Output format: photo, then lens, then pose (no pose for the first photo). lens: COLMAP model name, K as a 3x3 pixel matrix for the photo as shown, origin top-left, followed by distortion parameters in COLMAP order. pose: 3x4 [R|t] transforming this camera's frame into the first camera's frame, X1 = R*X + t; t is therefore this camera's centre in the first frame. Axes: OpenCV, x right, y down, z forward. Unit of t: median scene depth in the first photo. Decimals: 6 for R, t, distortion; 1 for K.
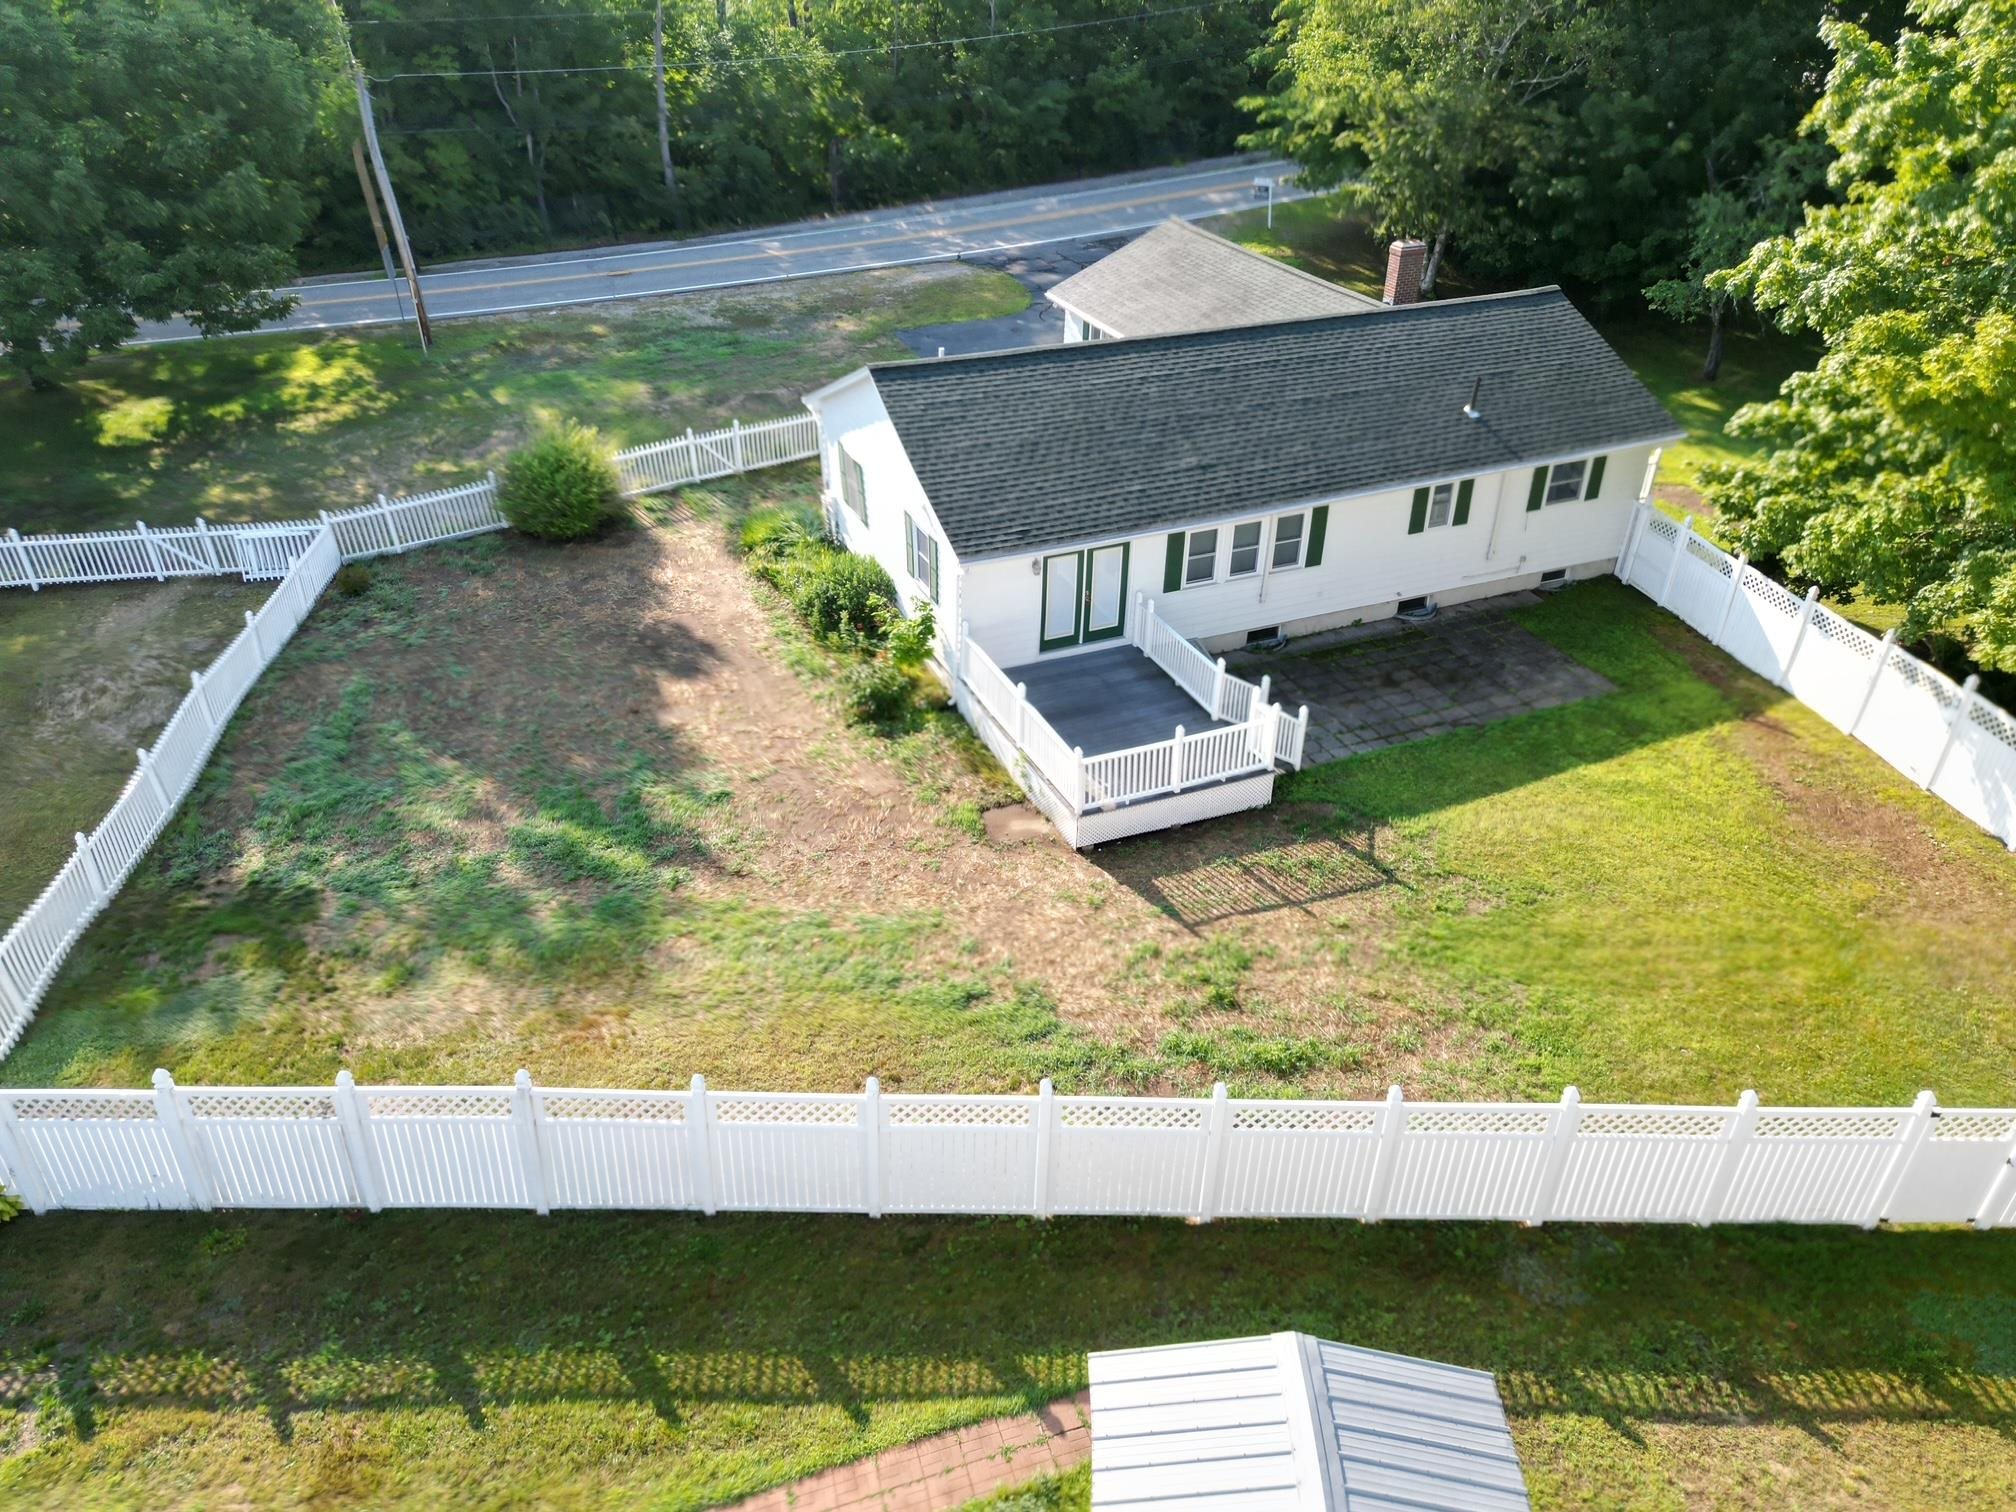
lens RADIAL K [[1352.0, 0, 1016.3], [0, 1352.0, 753.3], [0, 0, 1]] dist [0.033149, -0.026353]
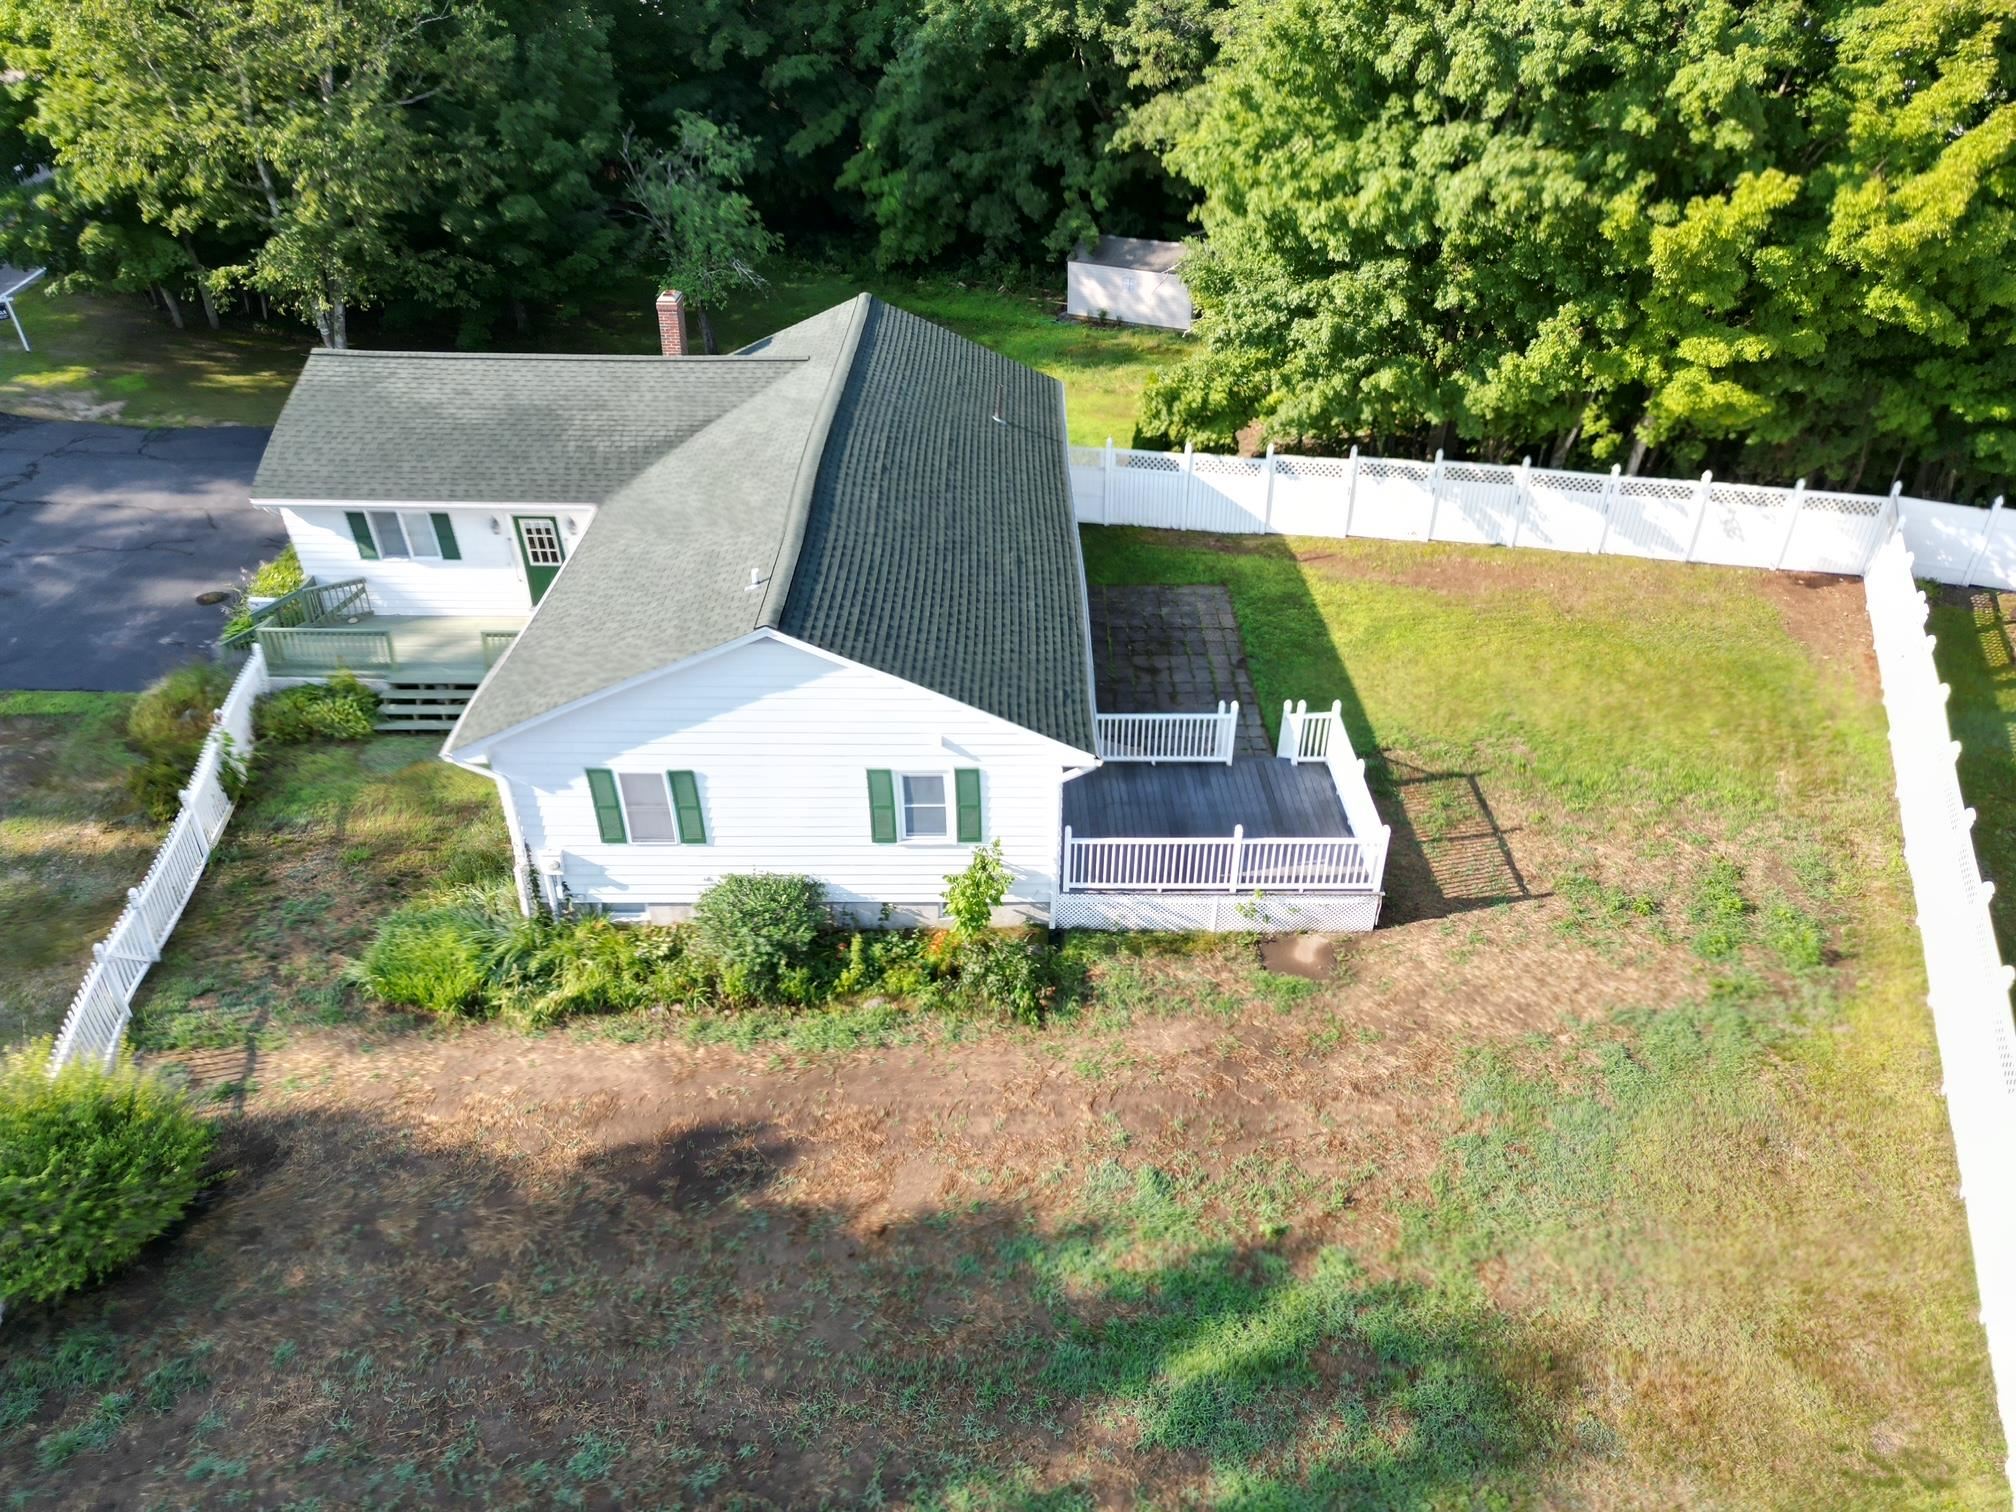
lens RADIAL K [[1379.8, 0, 1027.4], [0, 1379.8, 724.9], [0, 0, 1]] dist [0.094438, -0.102686]
pose [[0.412704, -0.492688, 0.766116, -0.592466], [0.497996, 0.826297, 0.263122, -0.341998], [-0.762677, 0.272931, 0.586372, 0.463287]]
